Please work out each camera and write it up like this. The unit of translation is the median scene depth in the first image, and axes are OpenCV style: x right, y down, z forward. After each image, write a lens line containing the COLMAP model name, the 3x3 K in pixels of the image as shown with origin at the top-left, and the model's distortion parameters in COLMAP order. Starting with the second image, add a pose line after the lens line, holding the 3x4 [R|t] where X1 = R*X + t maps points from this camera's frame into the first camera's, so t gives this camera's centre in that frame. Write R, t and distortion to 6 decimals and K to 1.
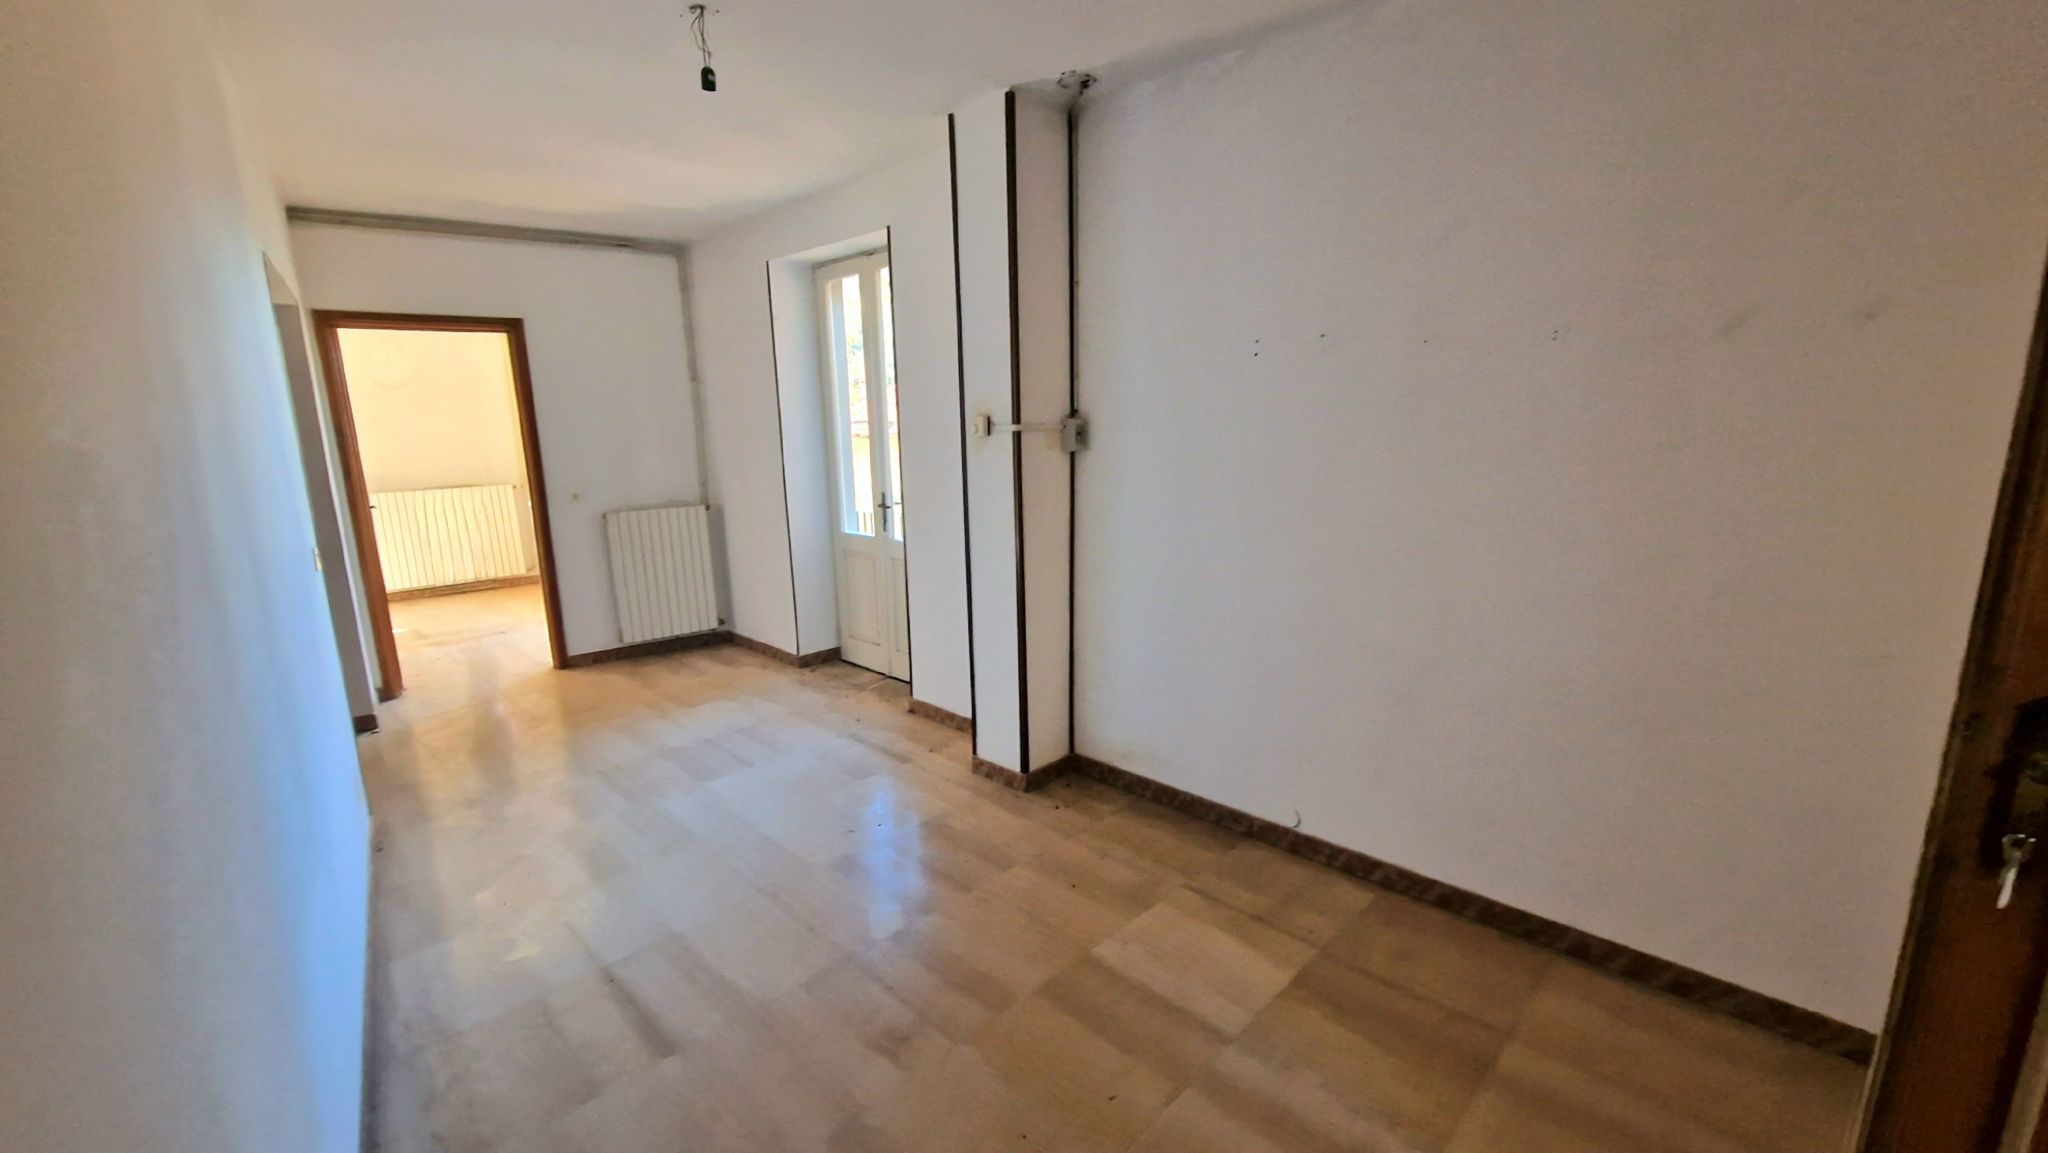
lens RADIAL K [[836.9, 0, 1022.2], [0, 836.9, 596.7], [0, 0, 1]] dist [0.000859, -0.000682]
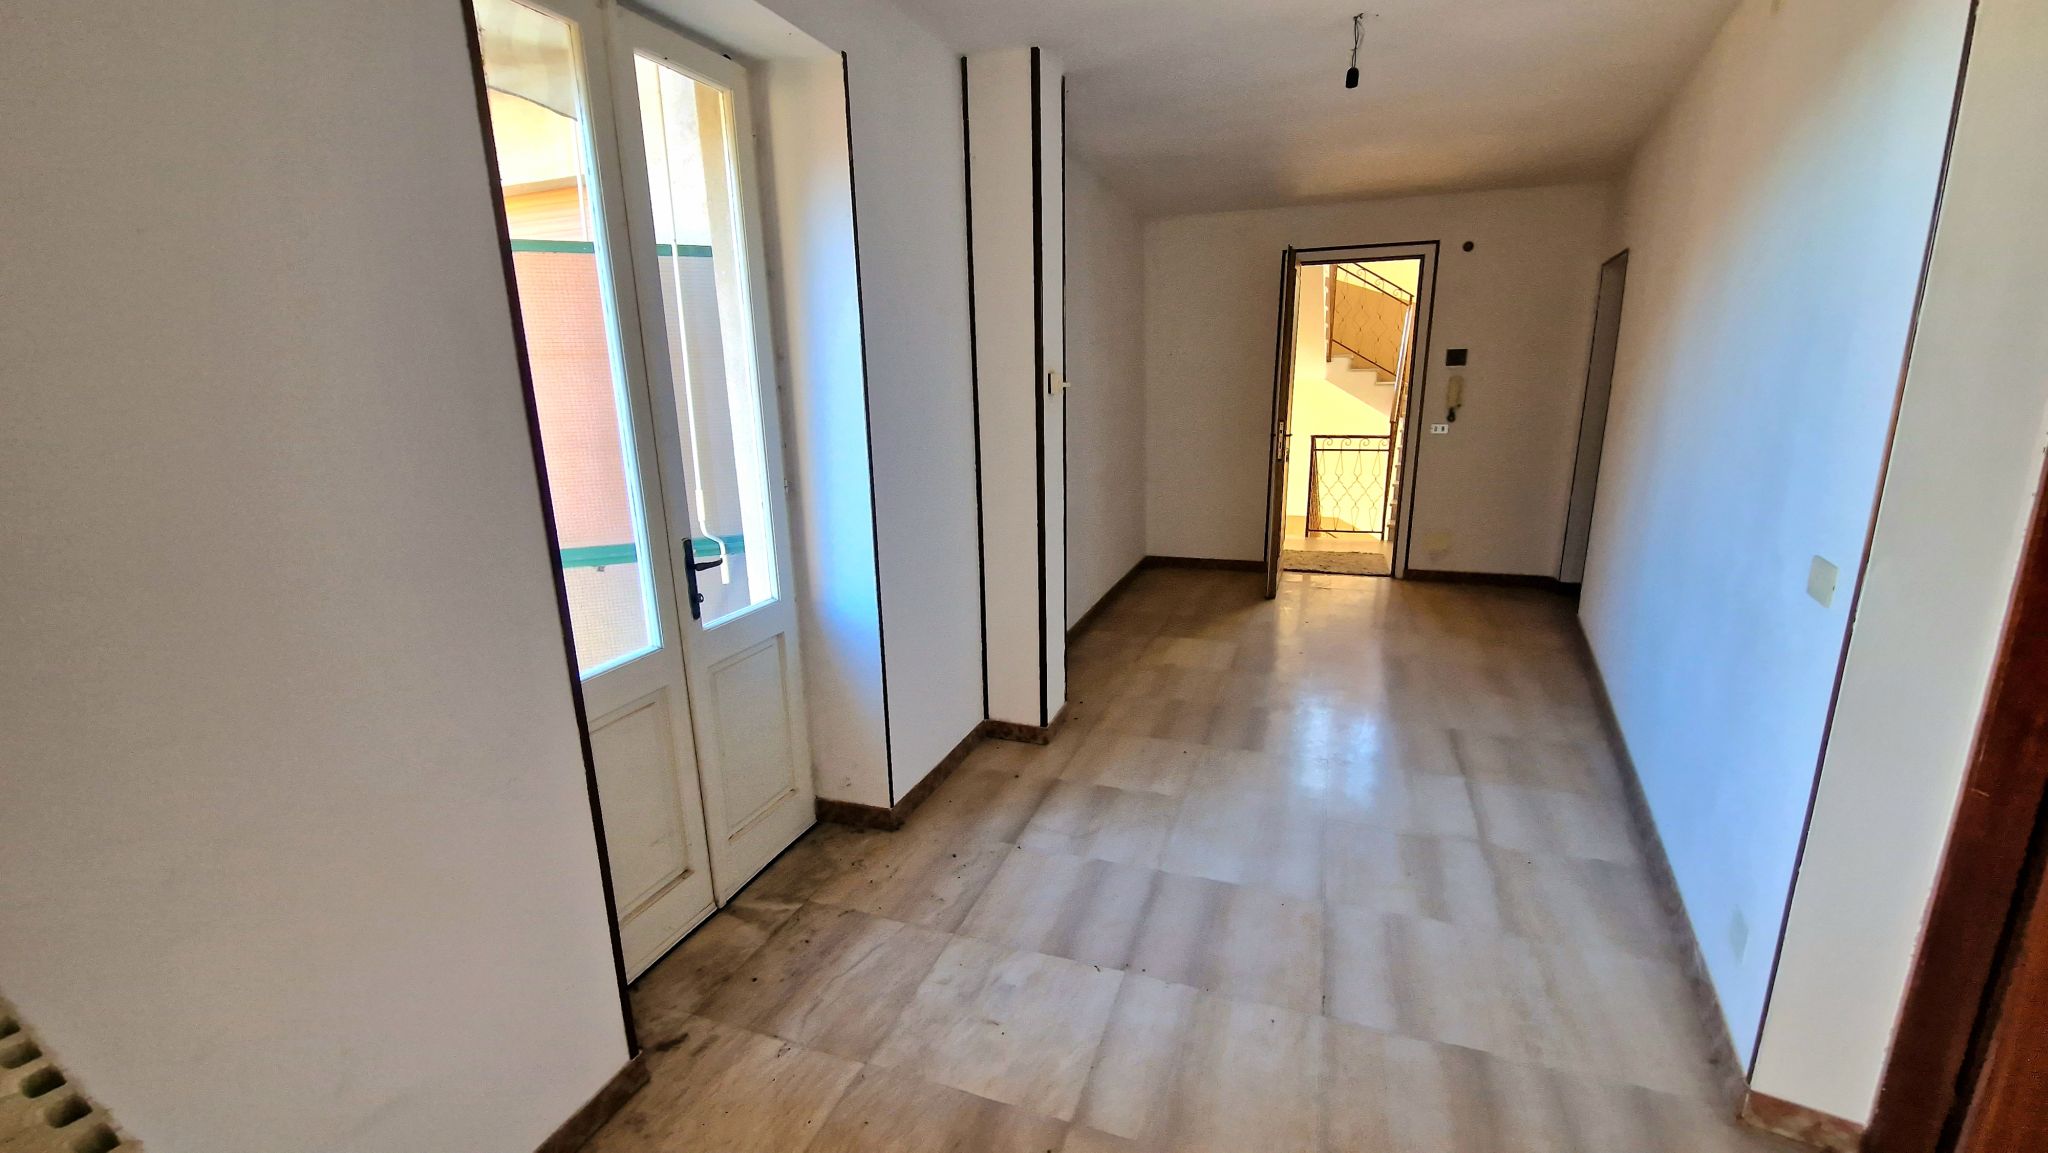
lens RADIAL K [[836.9, 0, 1022.2], [0, 836.9, 596.7], [0, 0, 1]] dist [0.000859, -0.000682]
pose [[-0.419674, -0.192903, 0.886940, -0.832212], [0.228352, 0.923288, 0.308859, -0.243855], [-0.878481, 0.332155, -0.343431, 1.246174]]
